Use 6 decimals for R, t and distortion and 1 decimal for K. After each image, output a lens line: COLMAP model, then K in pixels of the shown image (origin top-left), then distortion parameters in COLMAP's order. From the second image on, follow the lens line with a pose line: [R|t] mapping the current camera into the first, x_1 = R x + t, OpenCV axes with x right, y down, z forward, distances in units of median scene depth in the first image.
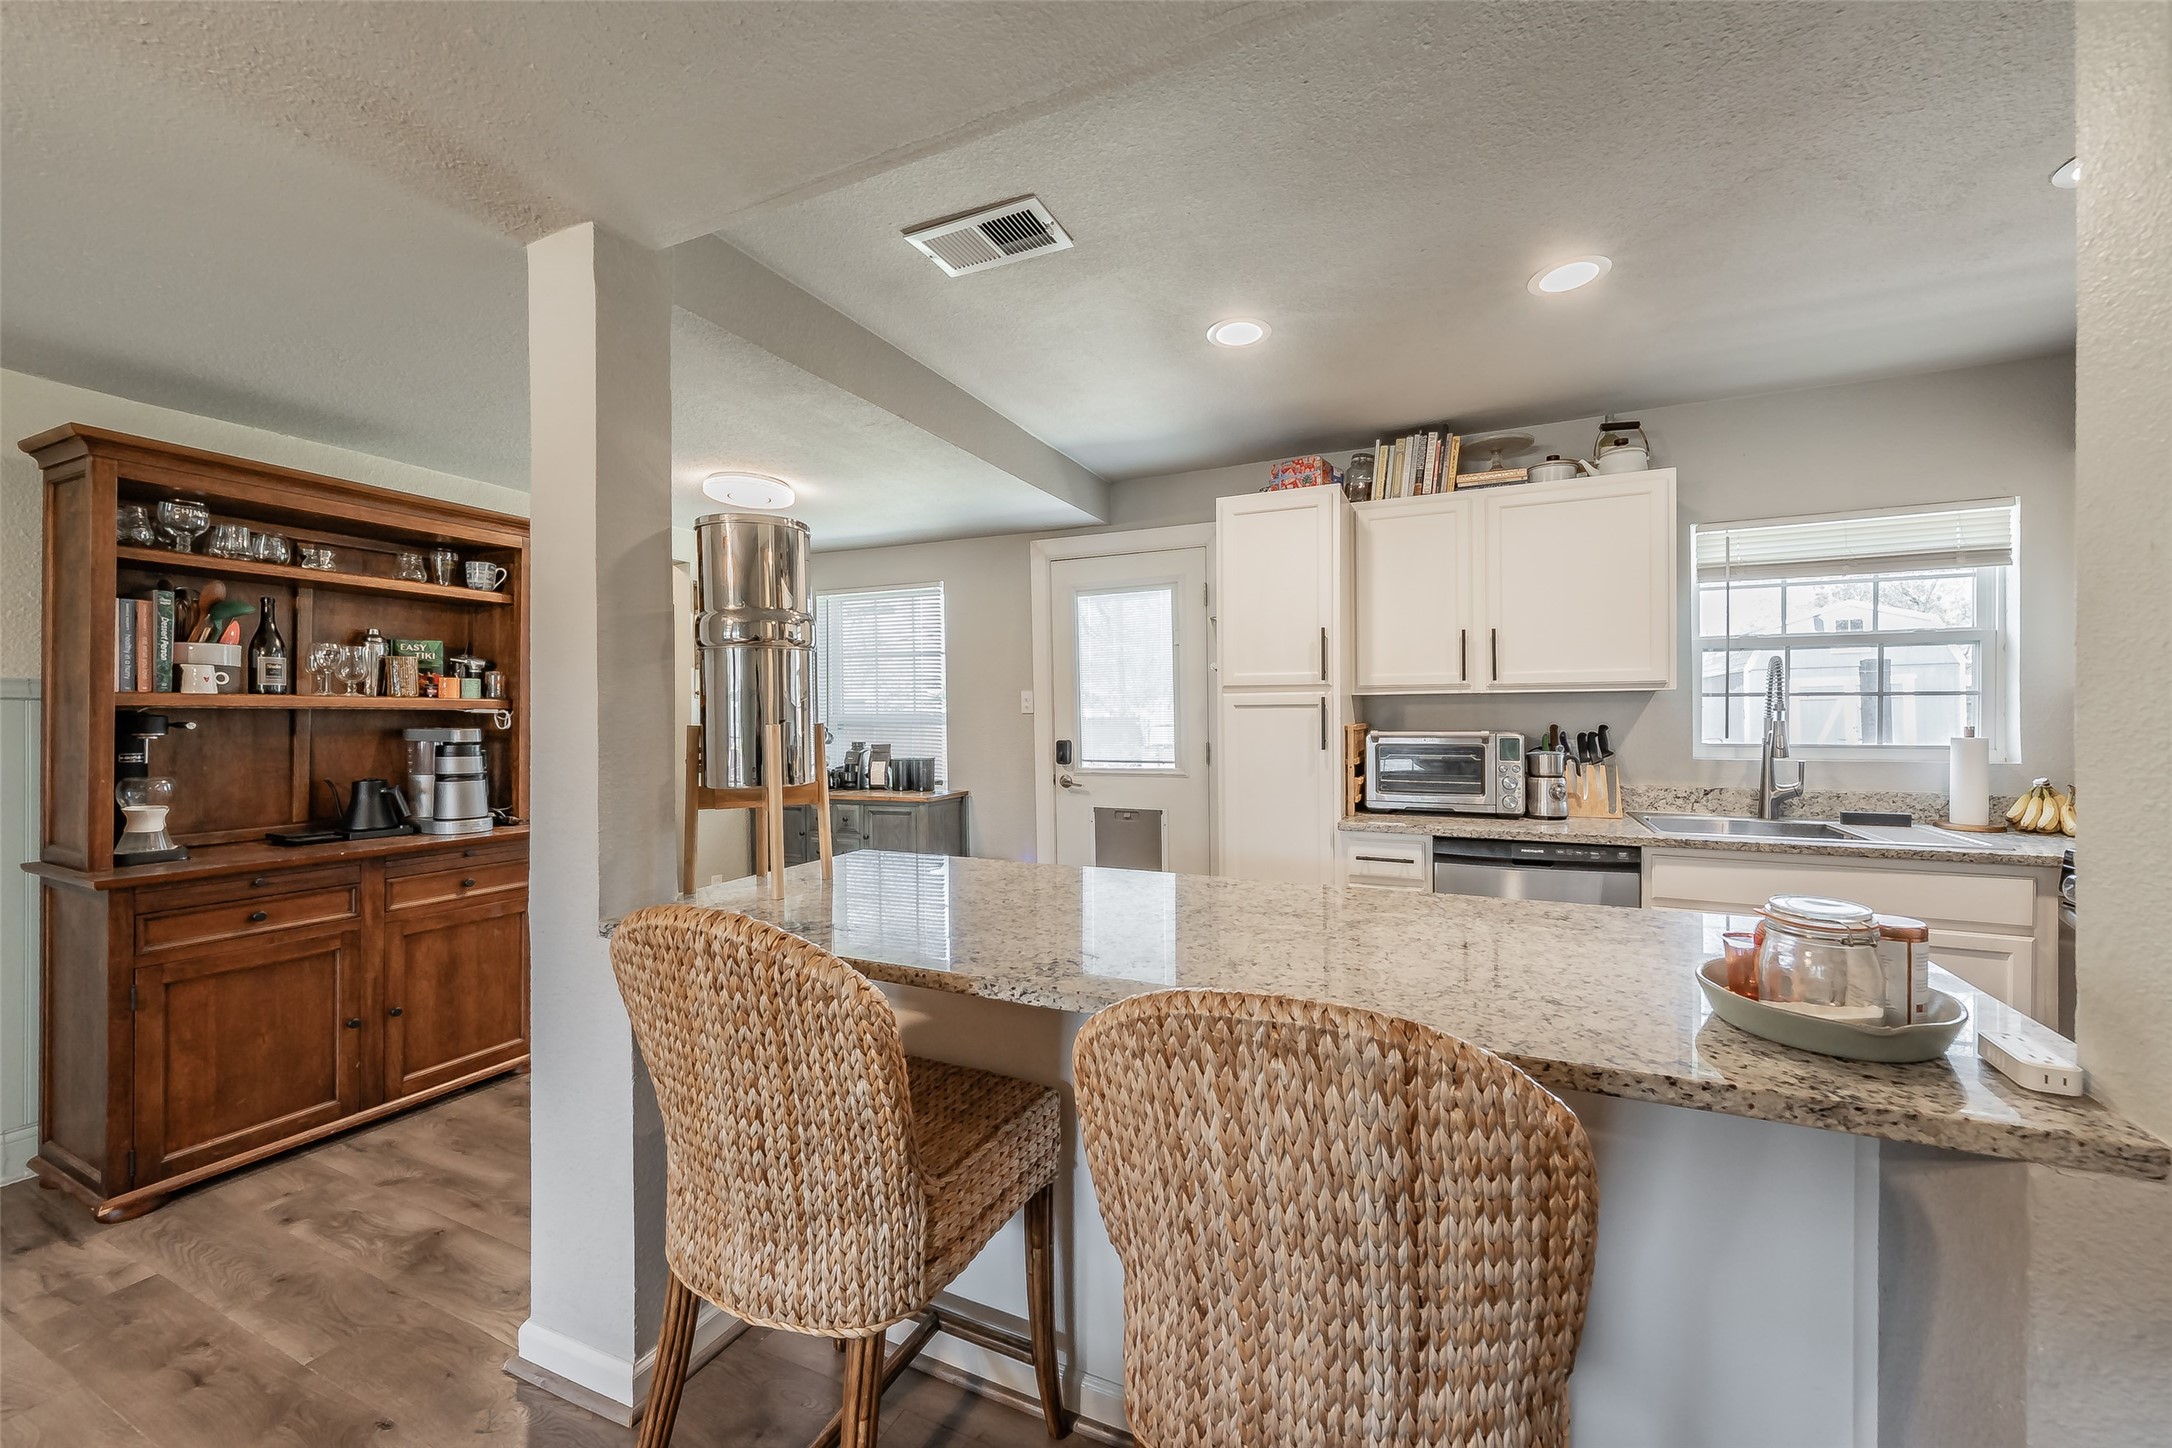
lens RADIAL K [[812.0, 0, 1104.3], [0, 812.0, 718.0], [0, 0, 1]] dist [-0.003418, 0.002596]
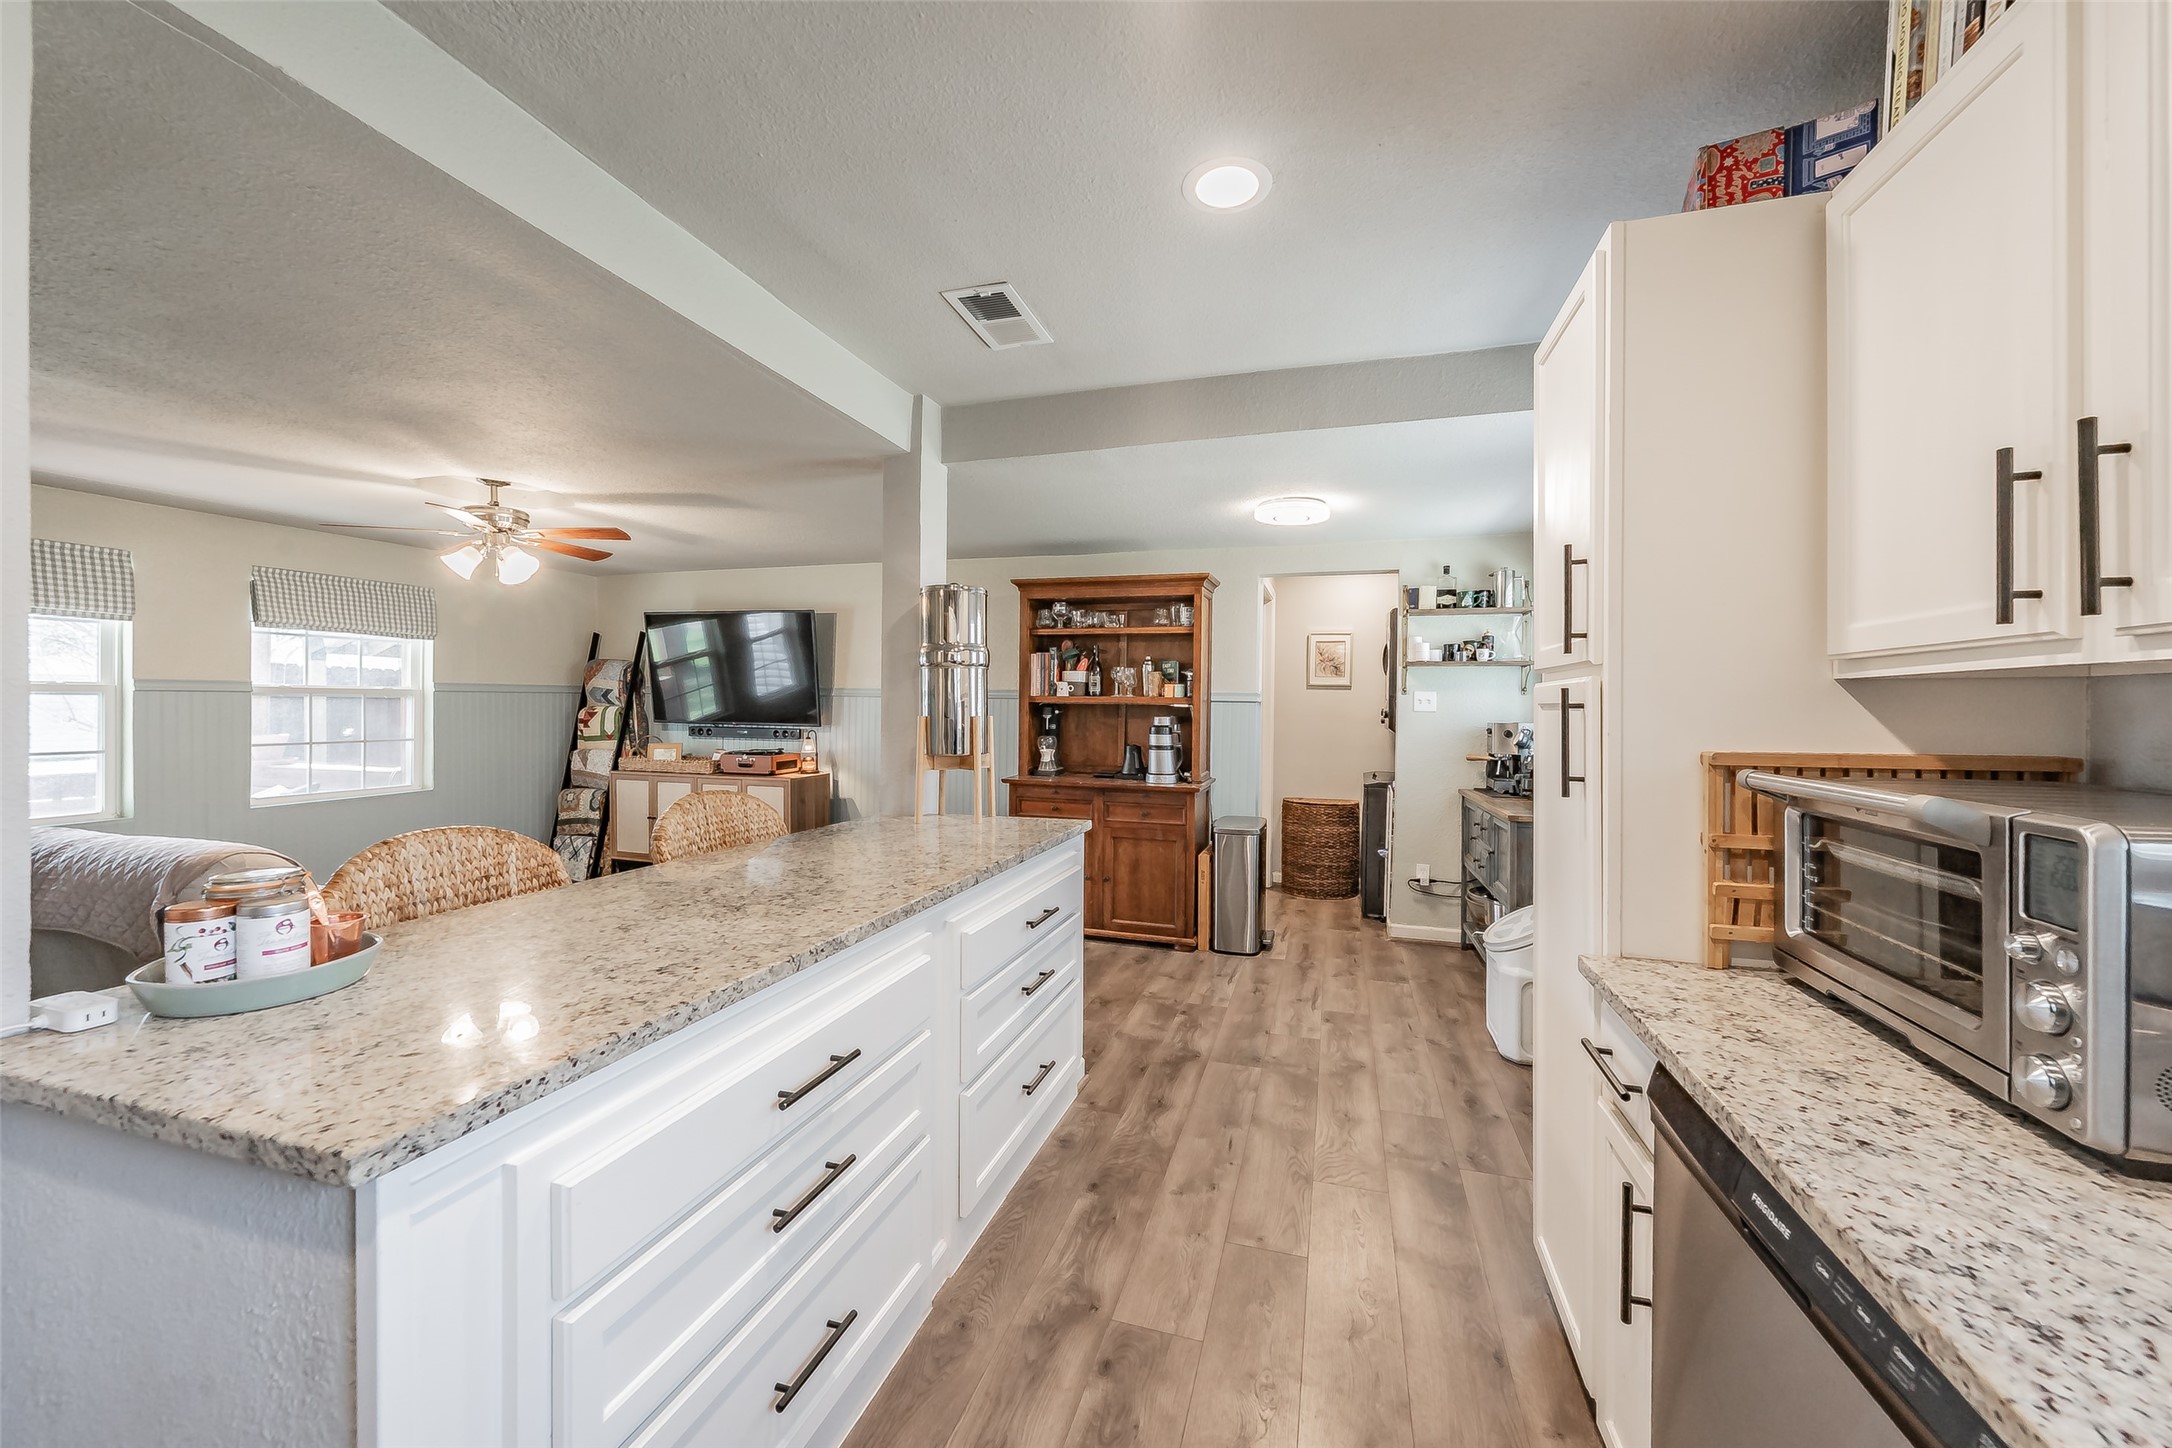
lens RADIAL K [[812.0, 0, 1124.0], [0, 812.0, 709.7], [0, 0, 1]] dist [-0.003418, 0.002596]
pose [[0.141265, 0.011940, -0.989900, 0.774222], [-0.014623, 0.999843, 0.009973, -0.015919], [0.989864, 0.013066, 0.141417, 0.723406]]
